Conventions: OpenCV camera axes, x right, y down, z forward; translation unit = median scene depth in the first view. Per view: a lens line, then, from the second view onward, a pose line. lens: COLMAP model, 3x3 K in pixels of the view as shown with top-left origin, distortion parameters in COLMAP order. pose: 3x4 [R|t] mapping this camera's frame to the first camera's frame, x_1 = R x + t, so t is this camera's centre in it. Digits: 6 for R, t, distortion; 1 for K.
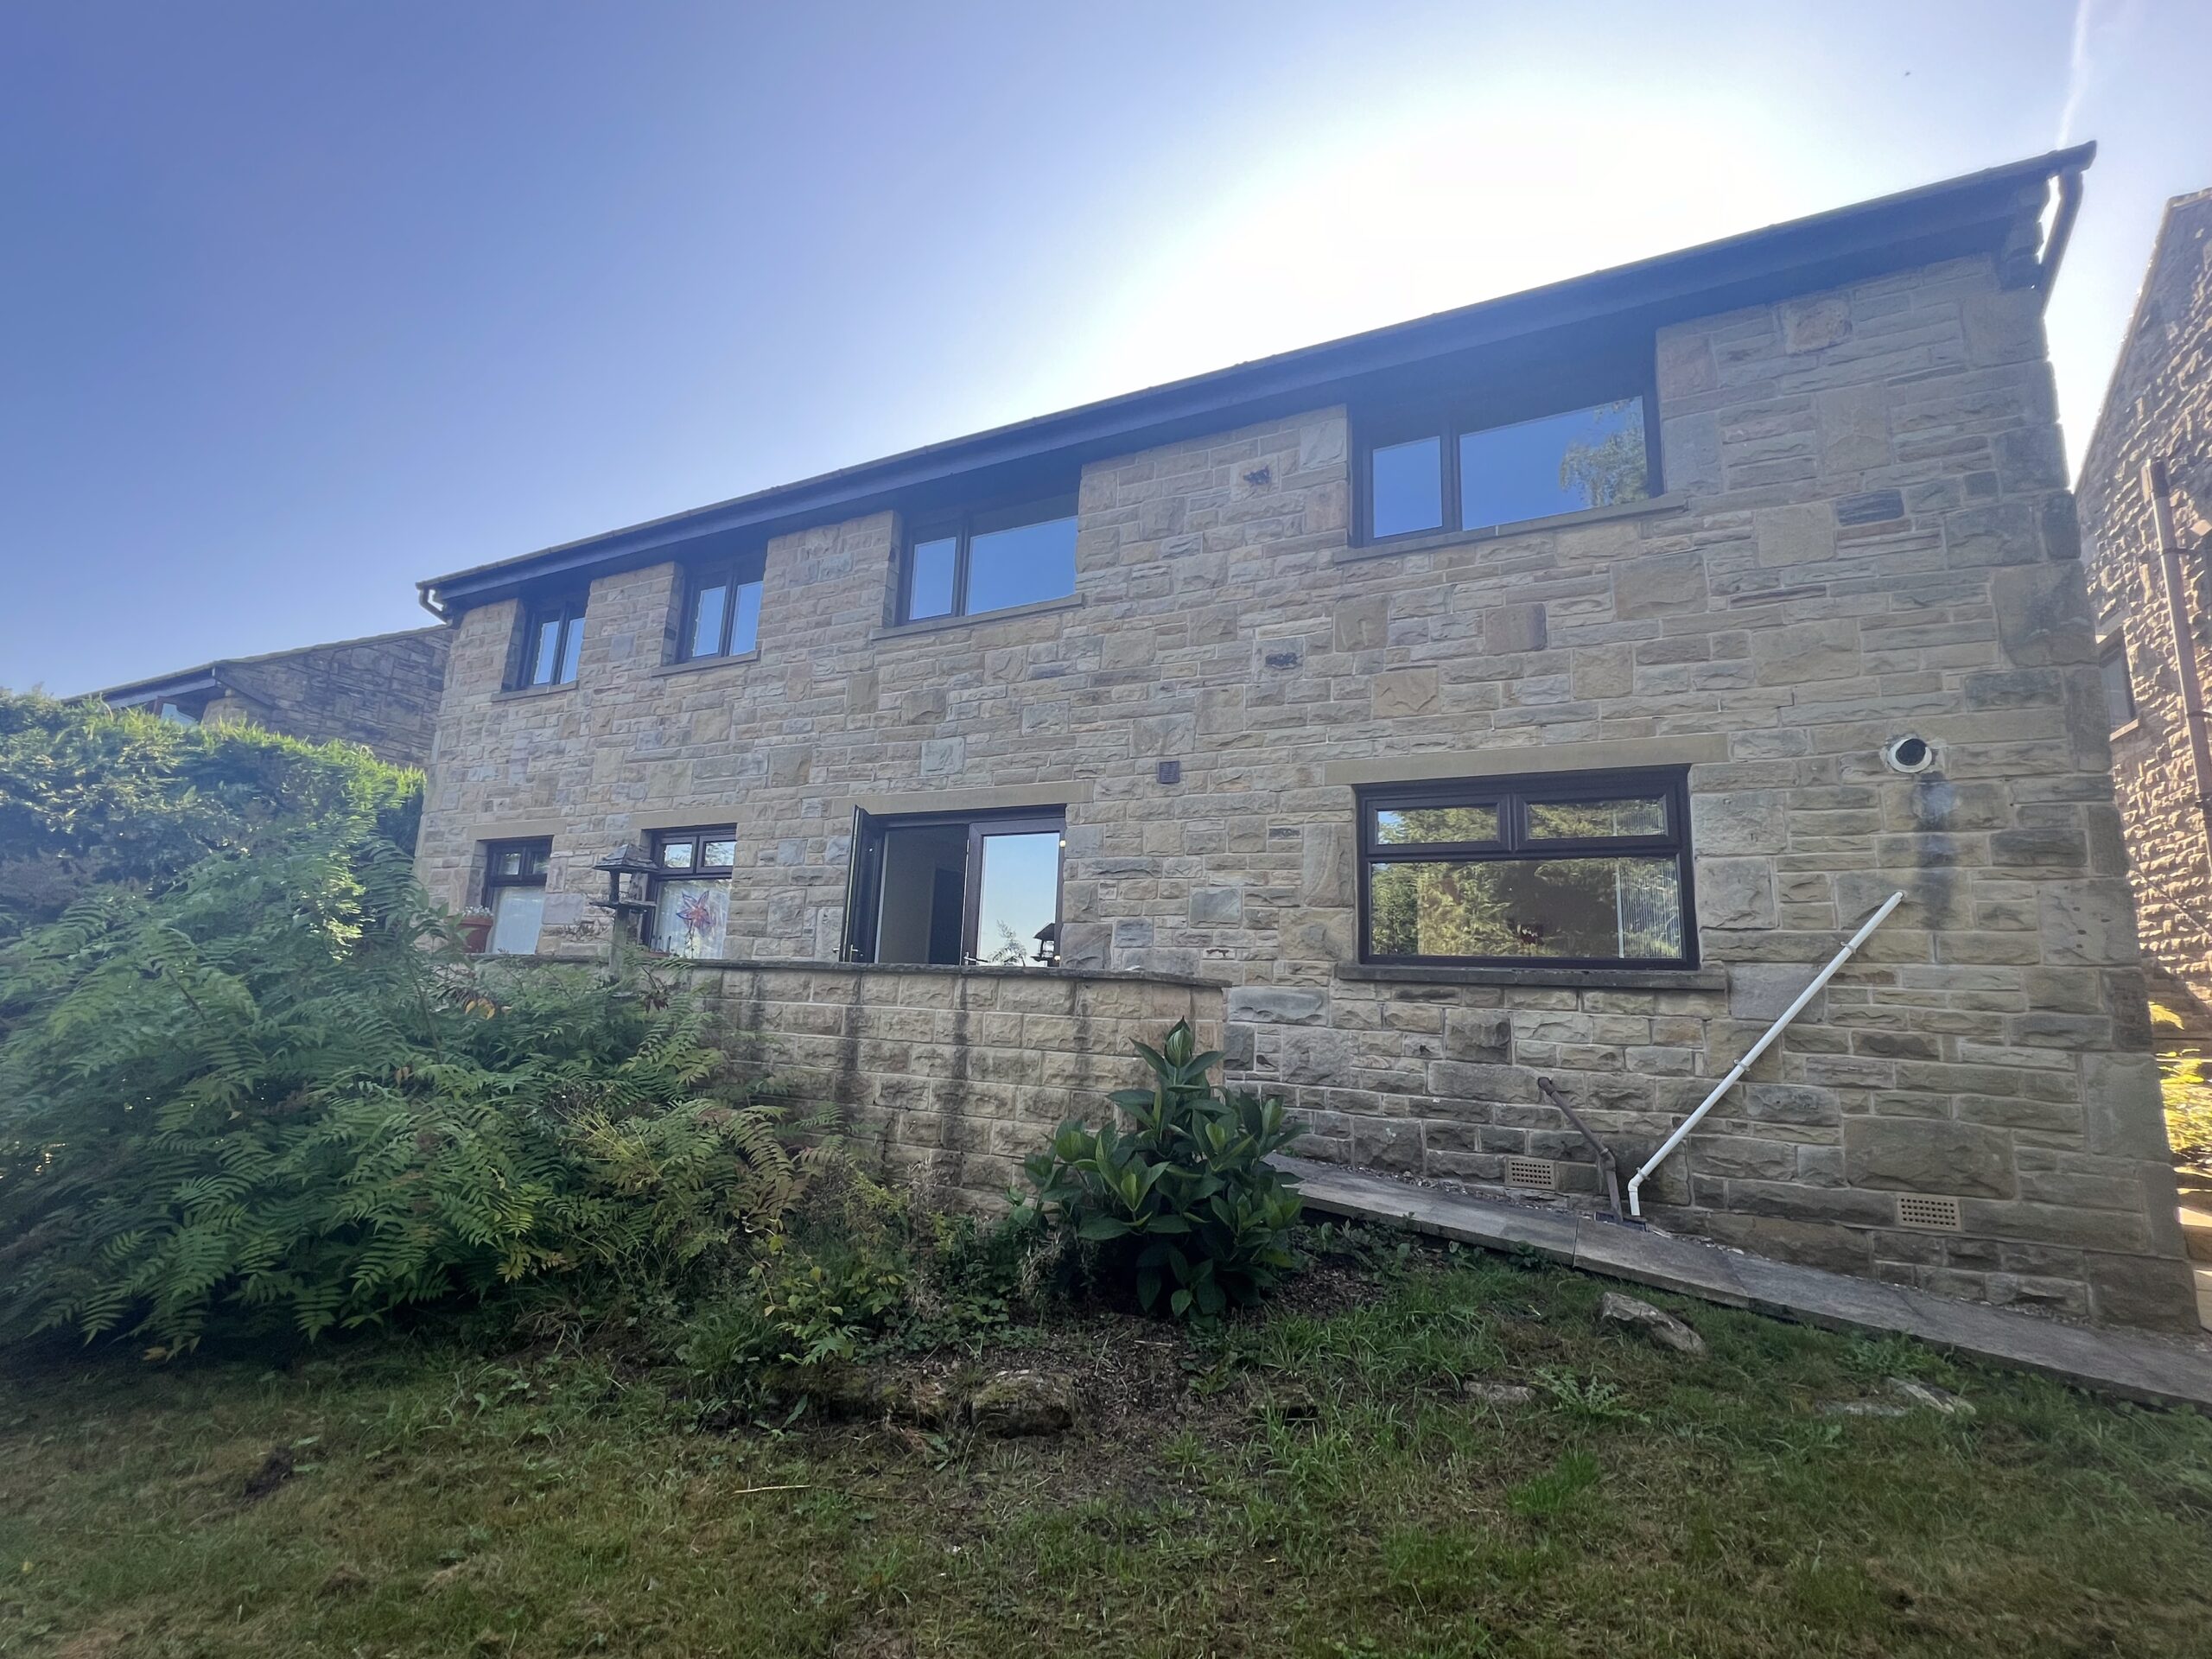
lens RADIAL K [[1016.3, 0, 1106.0], [0, 1016.3, 829.5], [0, 0, 1]] dist [-0.006819, -0.000074]
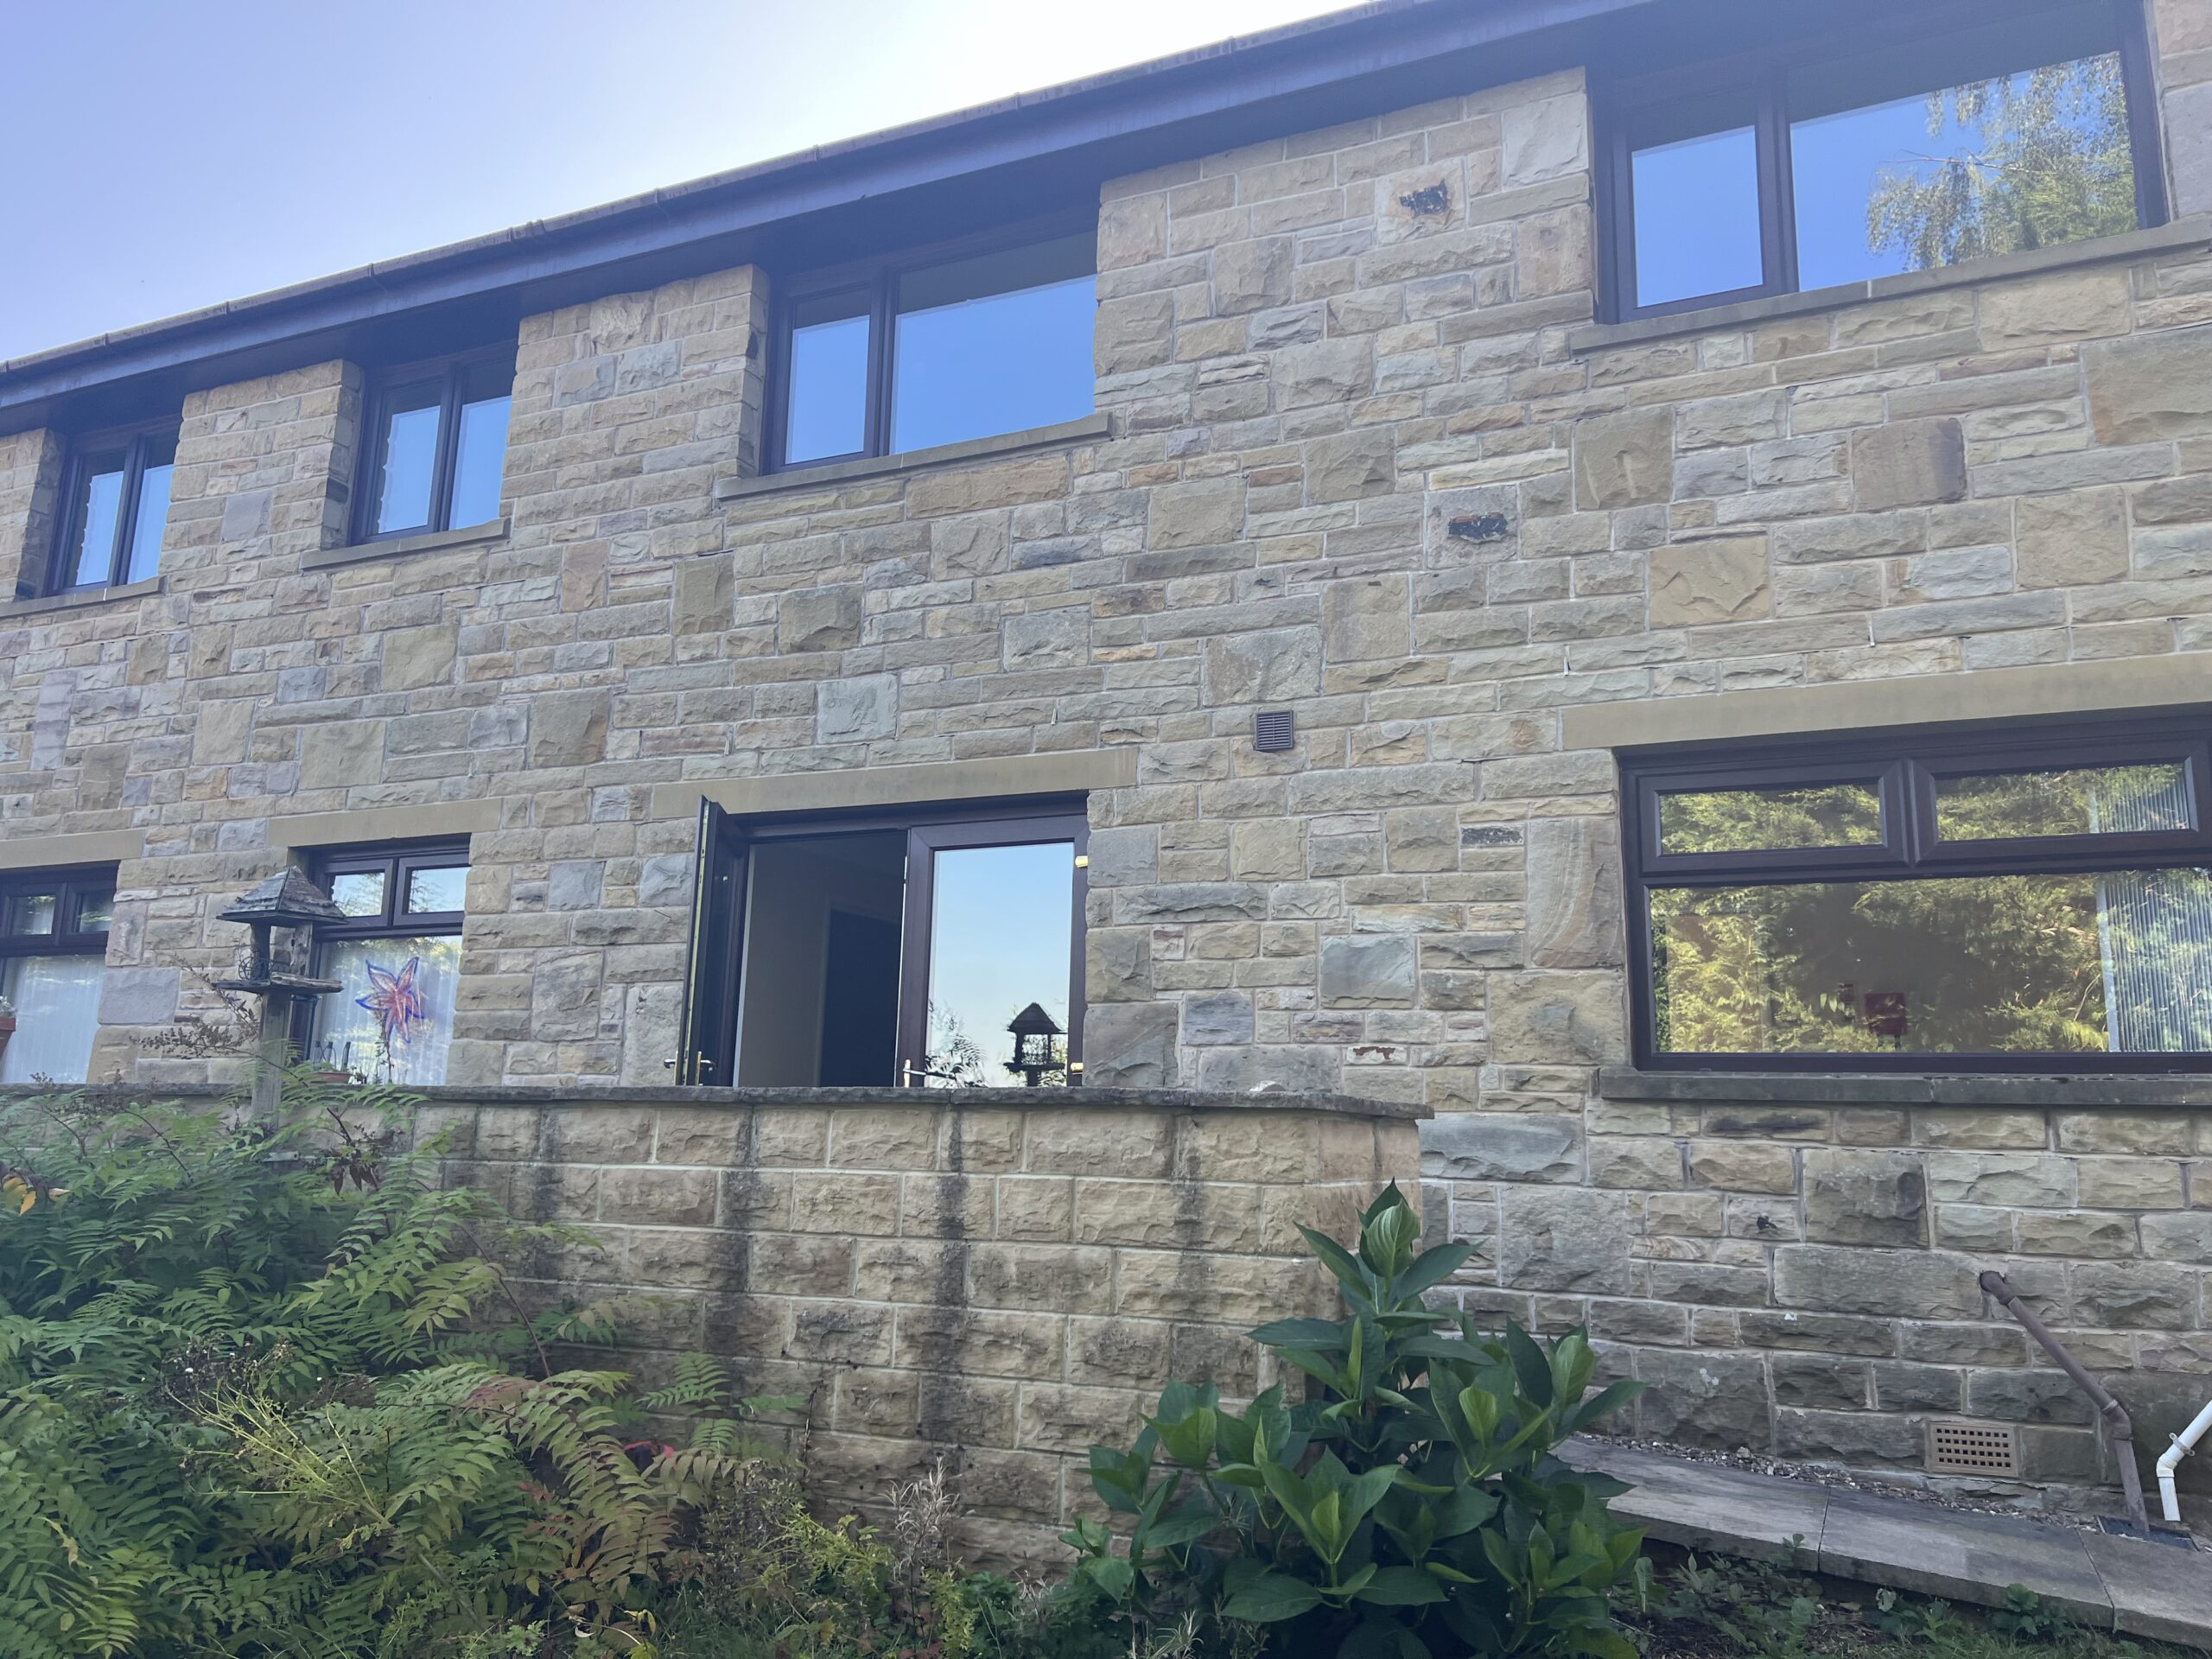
lens RADIAL K [[1680.8, 0, 1119.1], [0, 1680.8, 830.9], [0, 0, 1]] dist [0.061597, -0.081485]
pose [[0.998738, -0.012450, 0.048663, -0.074495], [0.012863, 0.999884, -0.008199, 0.005471], [-0.048555, 0.008814, 0.998782, 0.087602]]
